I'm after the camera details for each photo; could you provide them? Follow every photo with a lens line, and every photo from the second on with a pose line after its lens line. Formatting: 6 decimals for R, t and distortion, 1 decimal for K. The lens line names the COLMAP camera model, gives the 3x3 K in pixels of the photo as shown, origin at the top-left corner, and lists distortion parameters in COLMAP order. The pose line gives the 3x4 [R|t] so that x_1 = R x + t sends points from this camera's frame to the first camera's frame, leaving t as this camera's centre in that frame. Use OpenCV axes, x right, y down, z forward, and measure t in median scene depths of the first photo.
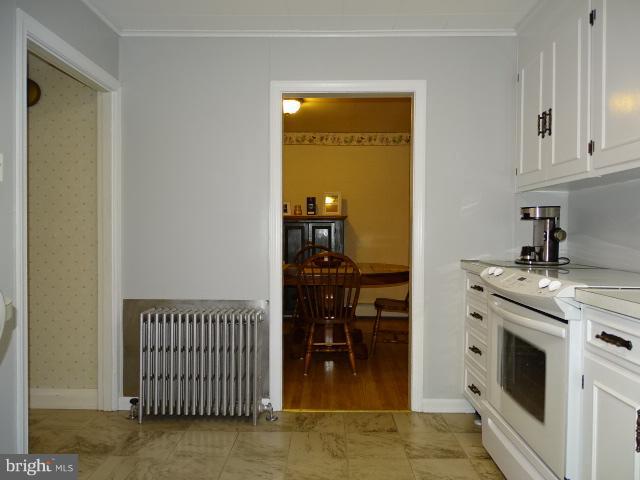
lens RADIAL K [[454.1, 0, 318.5], [0, 454.1, 239.1], [0, 0, 1]] dist [-0.006183, 0.004512]
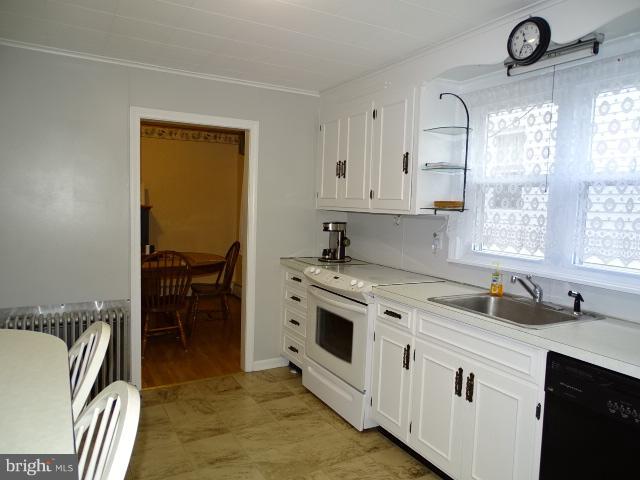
lens RADIAL K [[454.1, 0, 320.6], [0, 454.1, 241.1], [0, 0, 1]] dist [-0.006183, 0.004512]
pose [[0.855502, -0.021124, 0.517368, -0.332678], [-0.019867, 0.997093, 0.073562, -0.123217], [-0.517418, -0.073211, 0.852595, -0.258200]]
